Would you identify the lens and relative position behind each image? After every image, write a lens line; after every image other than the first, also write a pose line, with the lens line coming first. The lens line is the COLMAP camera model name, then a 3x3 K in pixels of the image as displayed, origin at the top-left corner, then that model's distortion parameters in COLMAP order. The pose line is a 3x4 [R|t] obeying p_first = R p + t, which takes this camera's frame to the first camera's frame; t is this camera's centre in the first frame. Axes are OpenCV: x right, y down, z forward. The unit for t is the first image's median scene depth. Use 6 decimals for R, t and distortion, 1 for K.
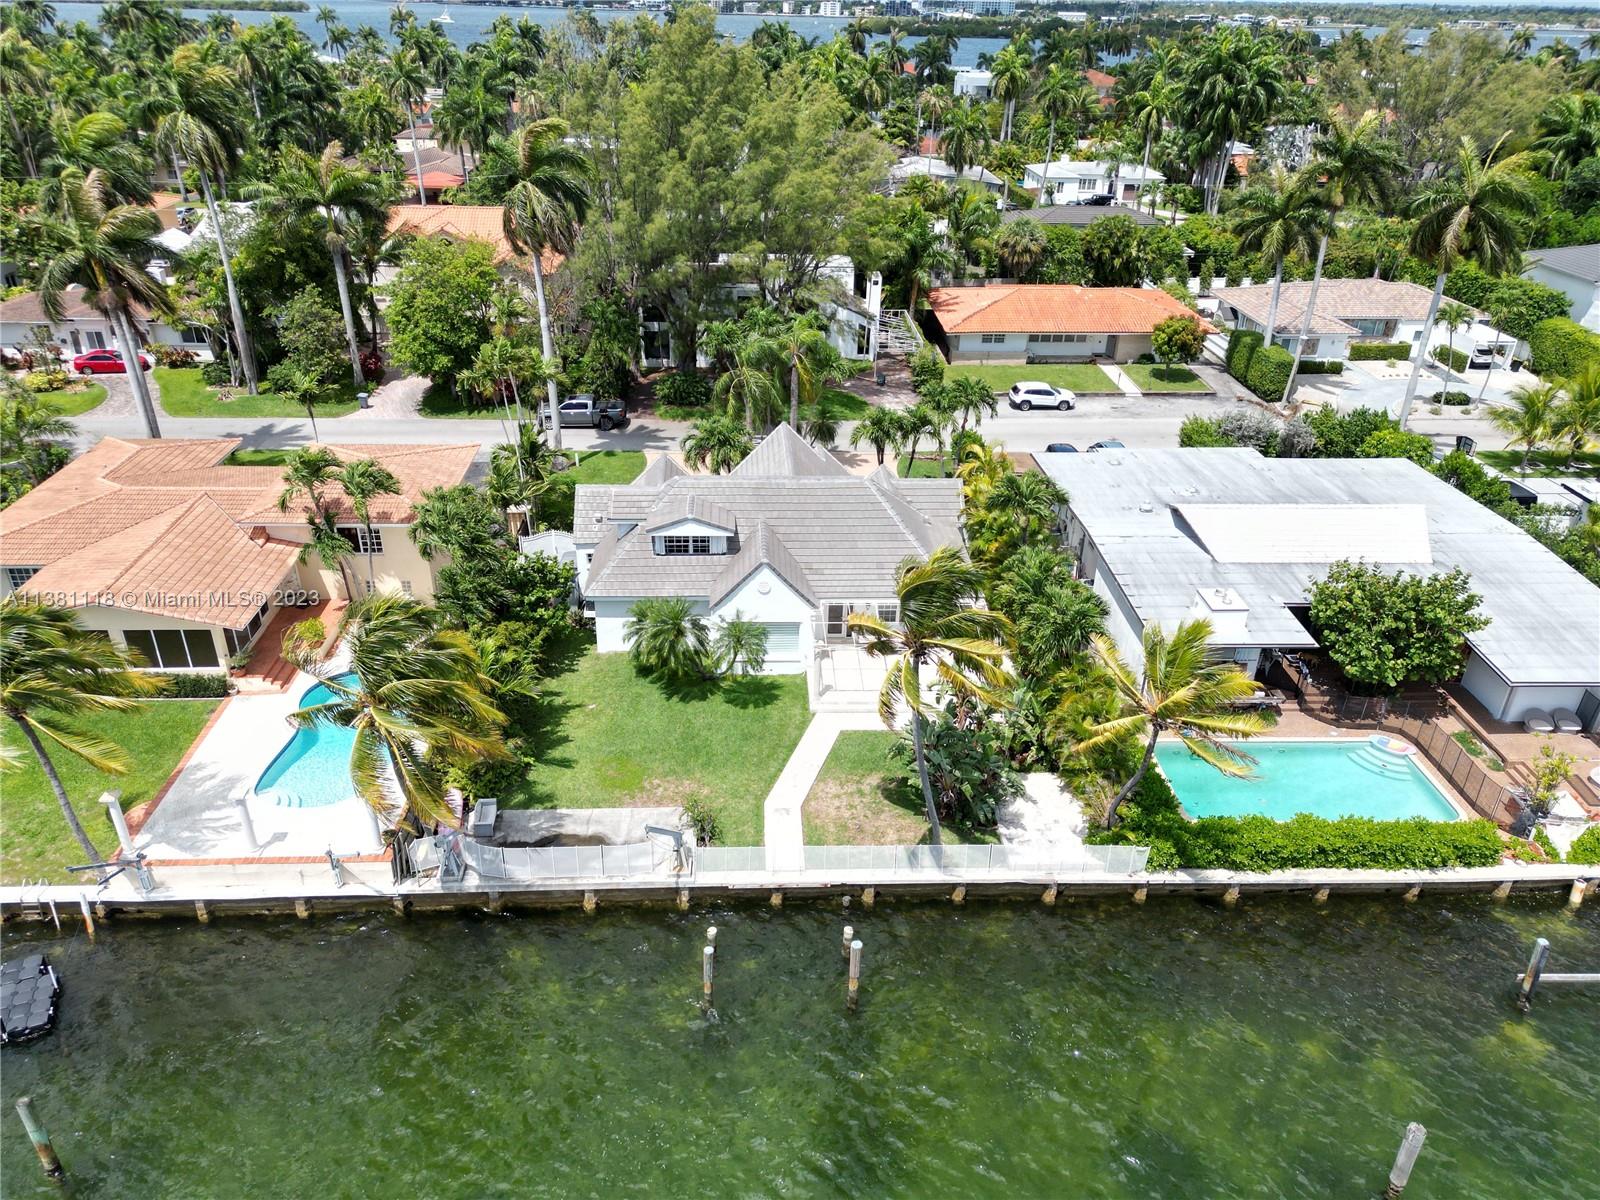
lens RADIAL K [[1131.5, 0, 801.5], [0, 1131.5, 604.8], [0, 0, 1]] dist [0.067901, -0.064306]
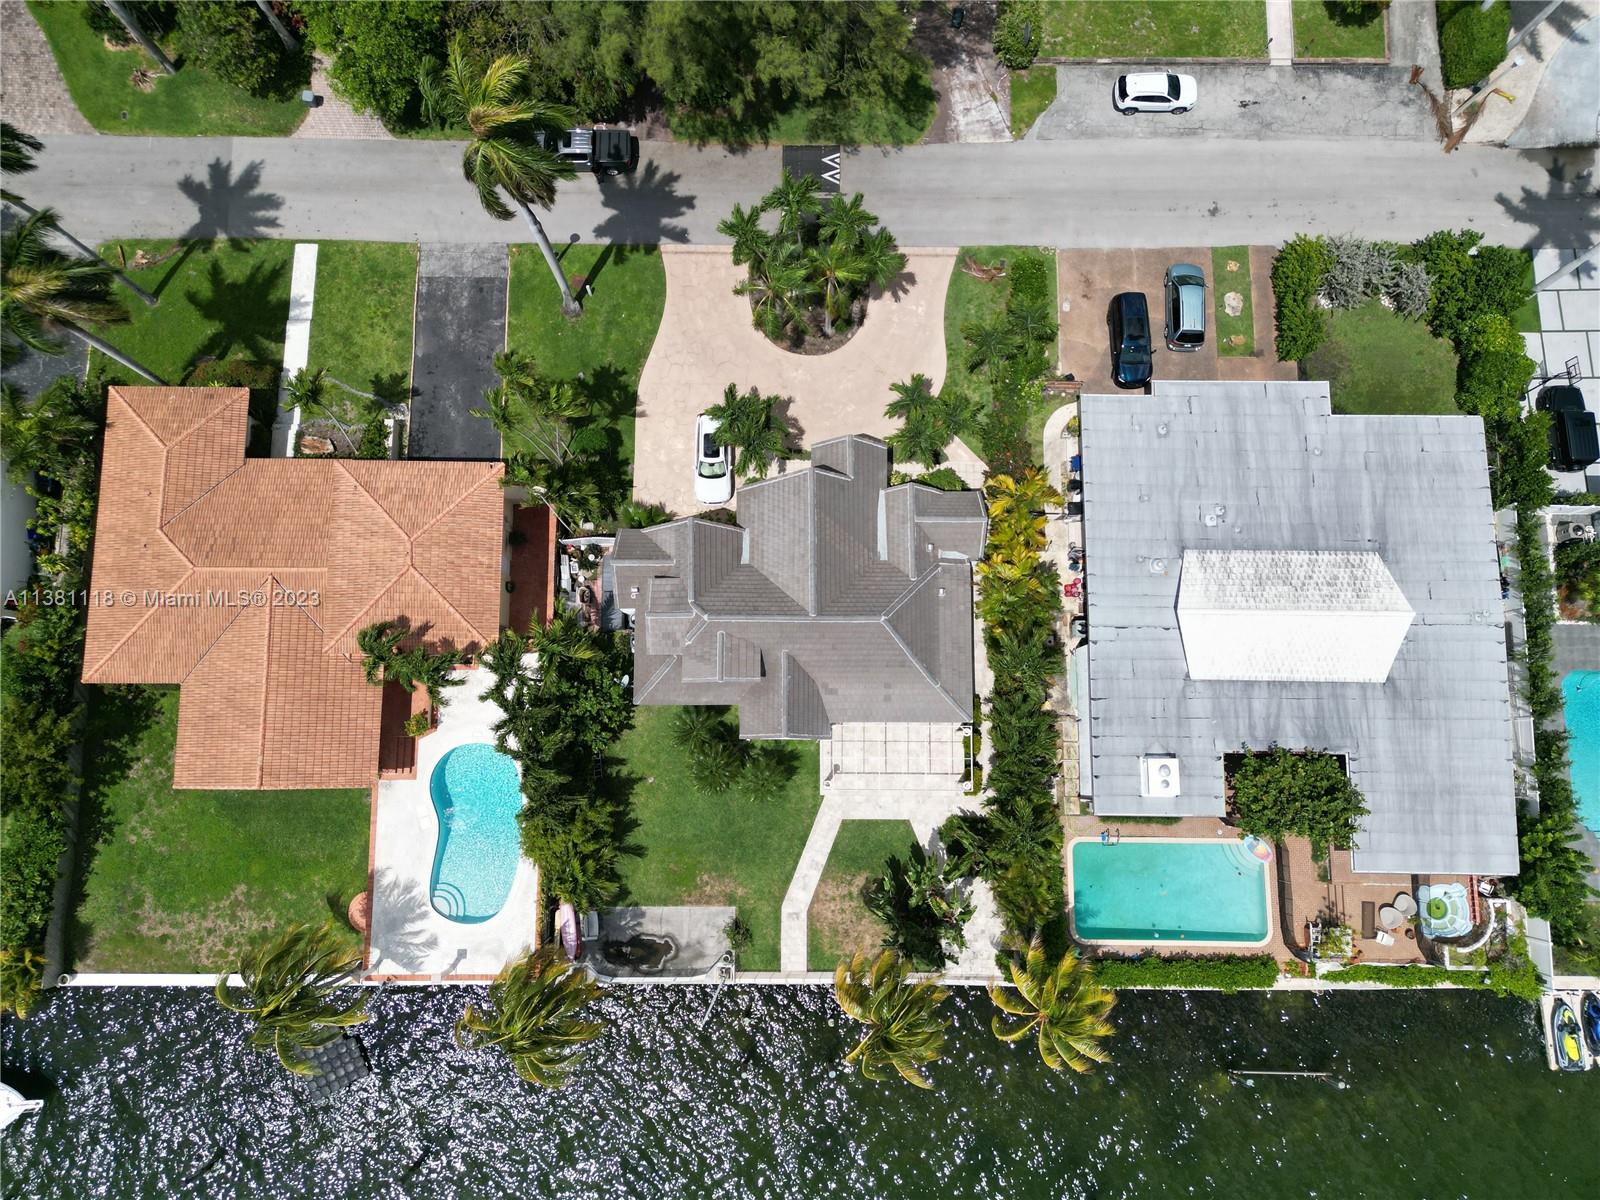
lens RADIAL K [[1131.5, 0, 801.5], [0, 1131.5, 604.8], [0, 0, 1]] dist [0.067901, -0.064306]
pose [[0.998597, 0.049645, -0.018447, -0.000297], [-0.014284, 0.587866, 0.808832, -0.685945], [0.050999, -0.807433, 0.587751, 0.264734]]
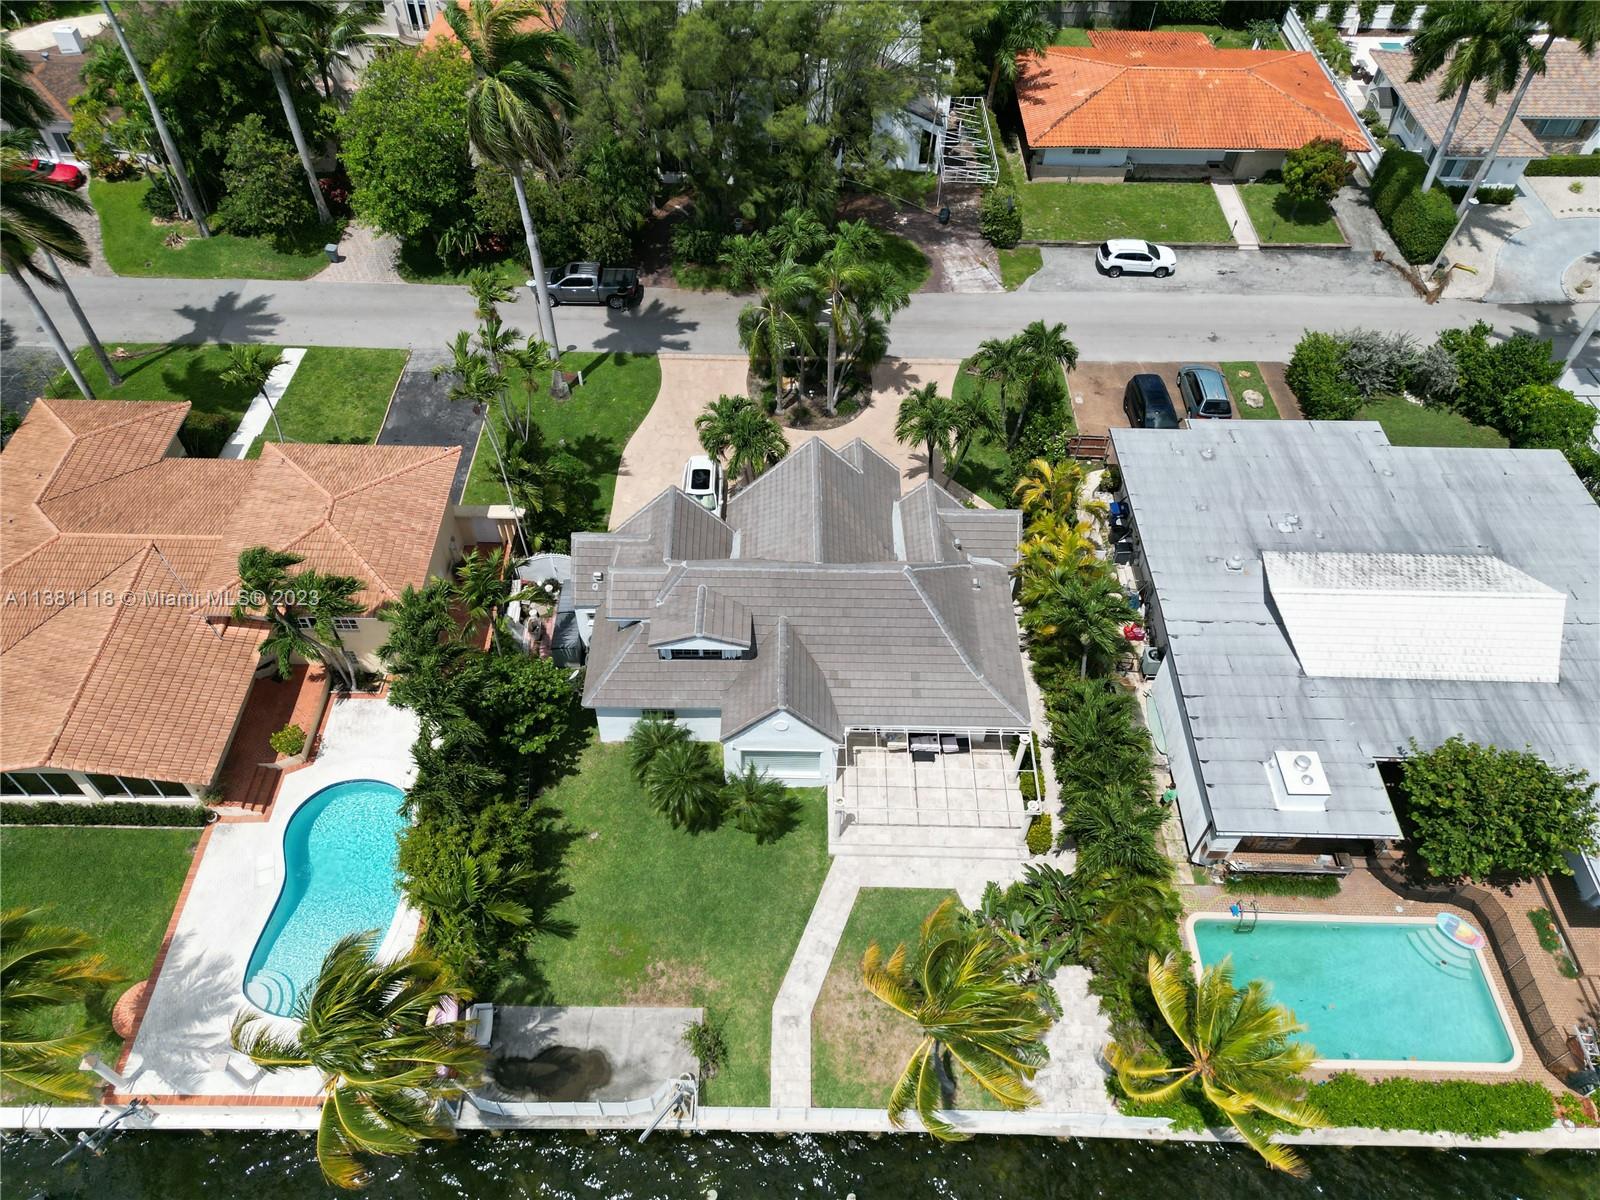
lens RADIAL K [[1131.5, 0, 801.5], [0, 1131.5, 604.8], [0, 0, 1]] dist [0.067901, -0.064306]
pose [[0.998685, 0.039017, -0.033264, 0.005470], [-0.024122, 0.930031, 0.366688, -0.277374], [0.045244, -0.365403, 0.929749, 0.134632]]
